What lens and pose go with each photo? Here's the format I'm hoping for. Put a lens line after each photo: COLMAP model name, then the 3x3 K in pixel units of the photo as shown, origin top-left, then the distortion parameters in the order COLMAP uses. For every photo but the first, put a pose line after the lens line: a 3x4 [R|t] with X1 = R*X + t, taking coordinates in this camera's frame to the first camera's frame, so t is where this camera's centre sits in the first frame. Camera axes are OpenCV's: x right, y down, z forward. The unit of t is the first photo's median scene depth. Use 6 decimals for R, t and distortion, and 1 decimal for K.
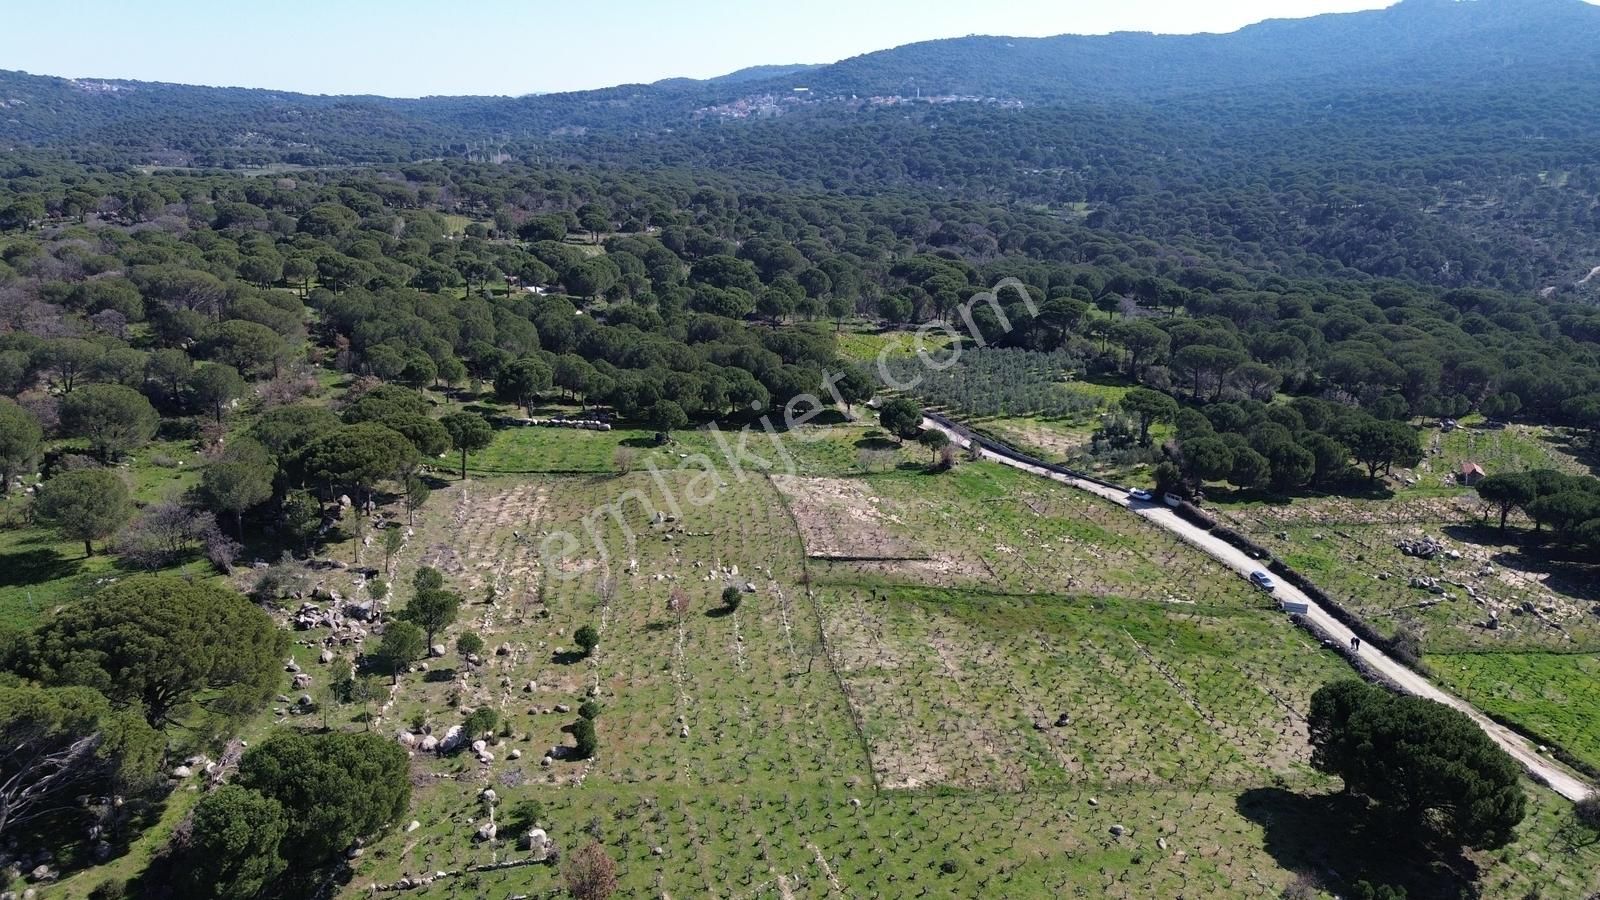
lens RADIAL K [[1136.2, 0, 793.9], [0, 1136.2, 443.9], [0, 0, 1]] dist [0.082651, -0.077765]
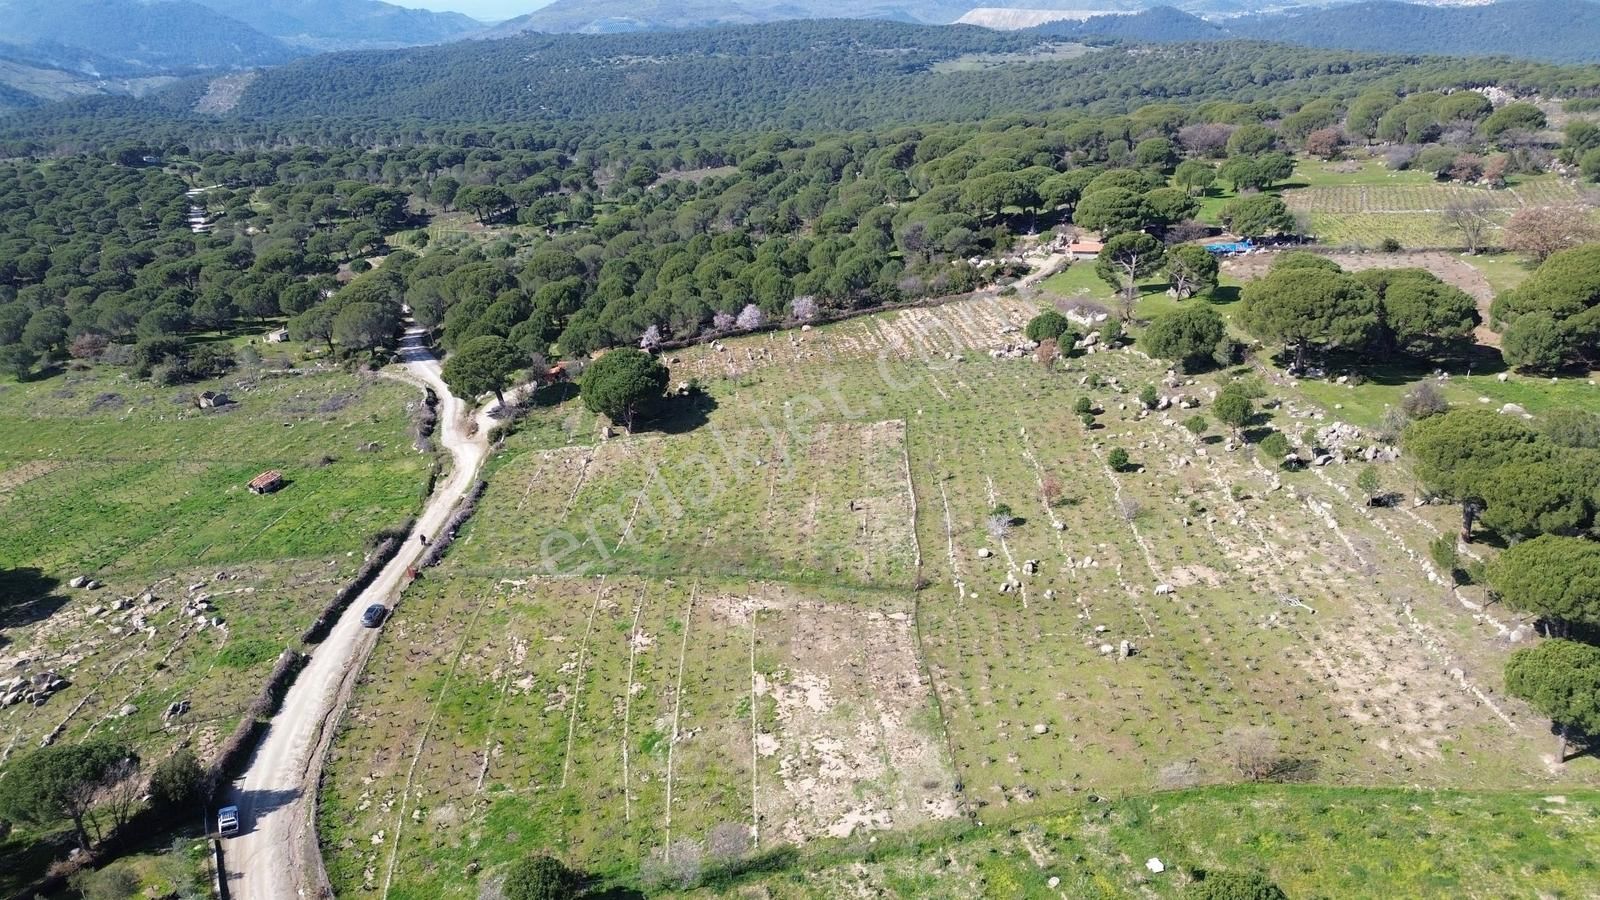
lens RADIAL K [[1136.2, 0, 800.2], [0, 1136.2, 448.3], [0, 0, 1]] dist [0.082651, -0.077765]
pose [[-0.985221, -0.037829, 0.167061, -0.041859], [0.073696, 0.786812, 0.612777, -0.516218], [-0.154626, 0.616032, -0.772396, 1.677001]]
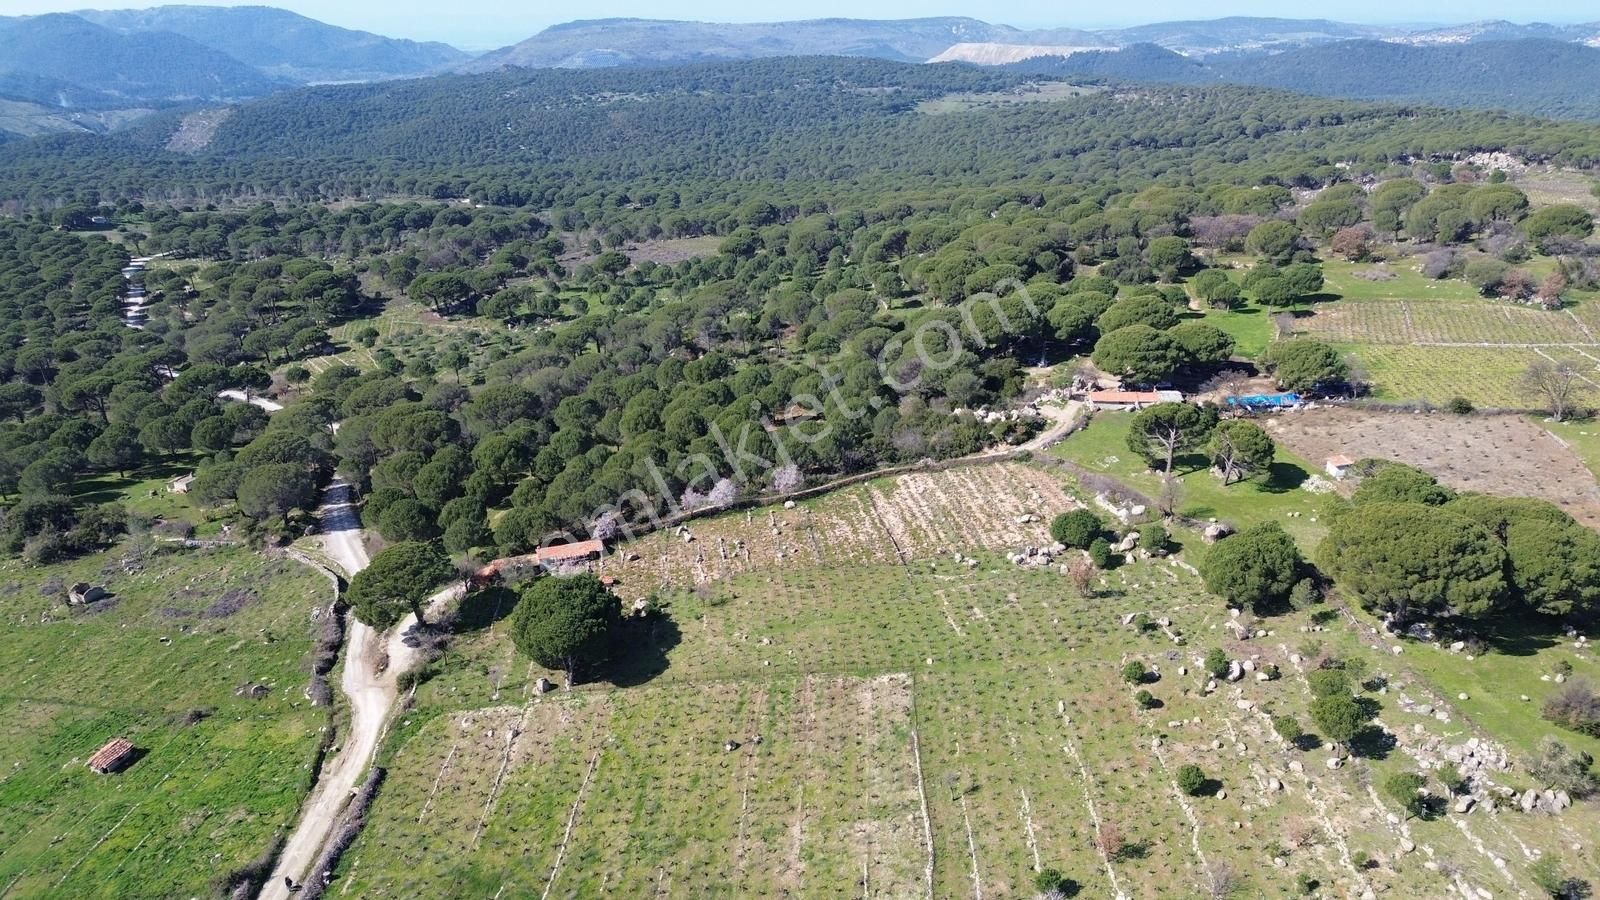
lens RADIAL K [[1136.2, 0, 799.0], [0, 1136.2, 442.8], [0, 0, 1]] dist [0.082651, -0.077765]
pose [[-0.987343, -0.034301, 0.154848, 0.001850], [0.065145, 0.802463, 0.593135, -0.539228], [-0.144605, 0.595715, -0.790072, 1.377226]]
